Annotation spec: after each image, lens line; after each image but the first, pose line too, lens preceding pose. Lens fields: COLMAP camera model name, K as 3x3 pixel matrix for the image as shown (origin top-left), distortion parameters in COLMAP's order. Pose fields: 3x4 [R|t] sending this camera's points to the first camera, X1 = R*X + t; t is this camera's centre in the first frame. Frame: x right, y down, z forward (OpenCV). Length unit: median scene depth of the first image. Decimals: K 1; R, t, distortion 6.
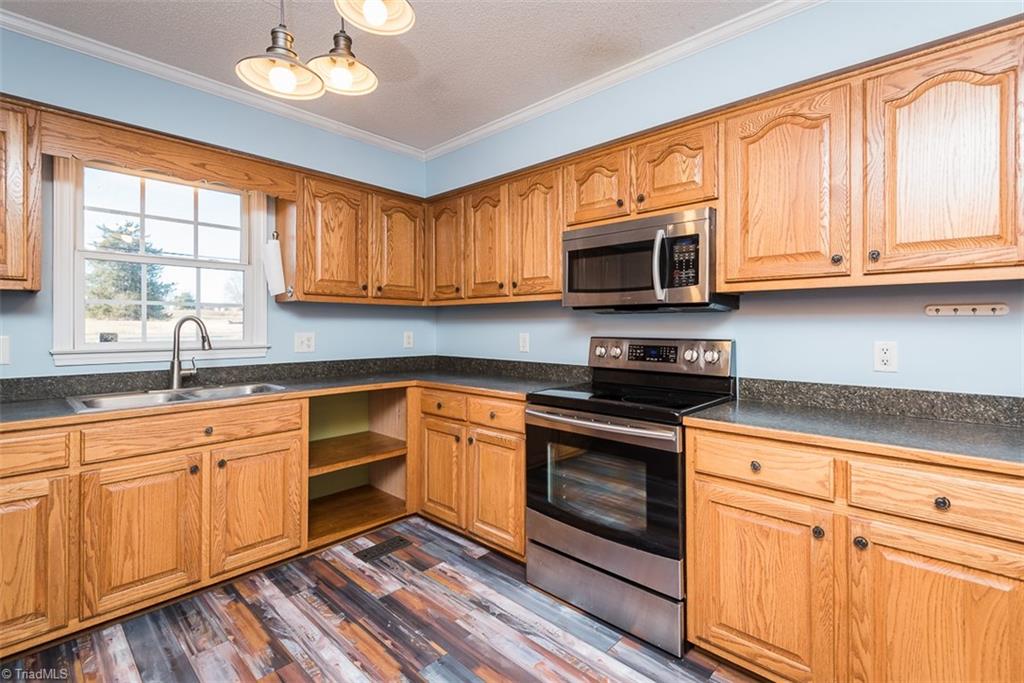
lens RADIAL K [[462.3, 0, 509.9], [0, 462.3, 322.9], [0, 0, 1]] dist [0.020547, -0.007930]
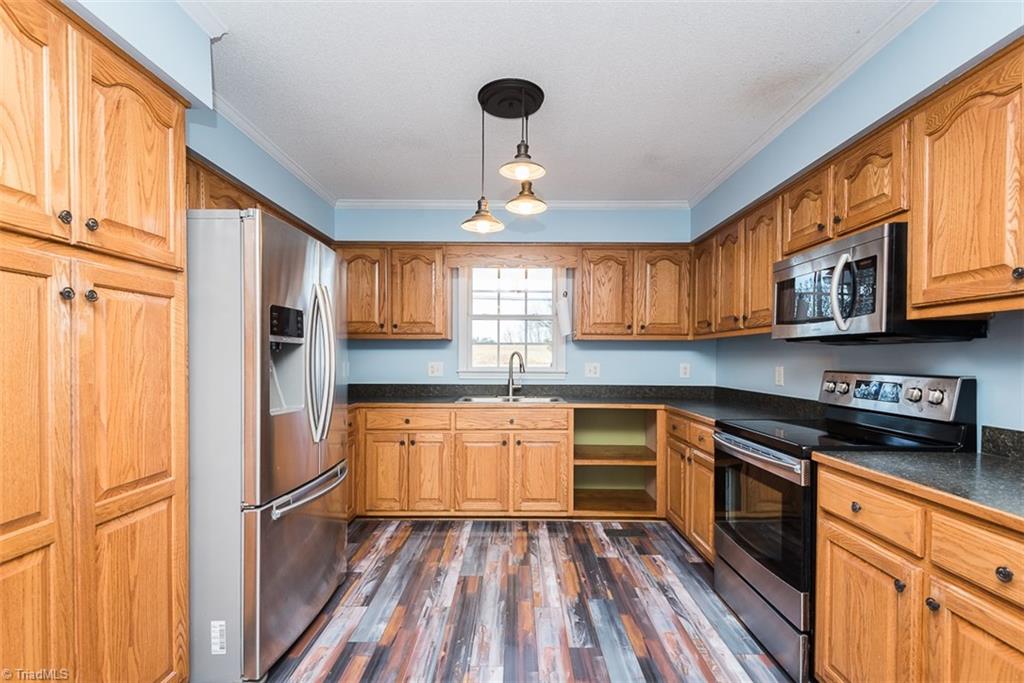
lens RADIAL K [[462.3, 0, 517.3], [0, 462.3, 360.0], [0, 0, 1]] dist [0.020547, -0.007930]
pose [[0.692256, 0.006681, -0.721621, 0.523779], [0.000908, 0.999948, 0.010129, -0.001165], [0.721652, -0.007667, 0.692214, -0.106368]]
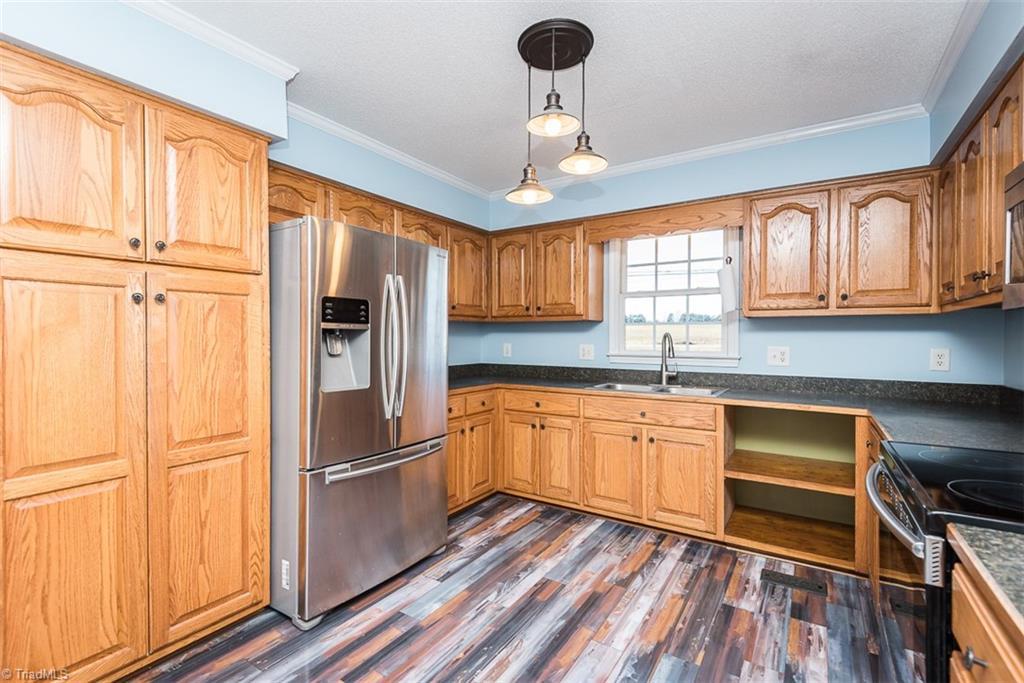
lens RADIAL K [[462.3, 0, 519.8], [0, 462.3, 336.6], [0, 0, 1]] dist [0.020547, -0.007930]
pose [[0.204198, 0.000429, -0.978929, 0.632845], [0.005815, 0.999982, 0.001651, -0.007993], [0.978912, -0.006030, 0.204192, 0.338465]]
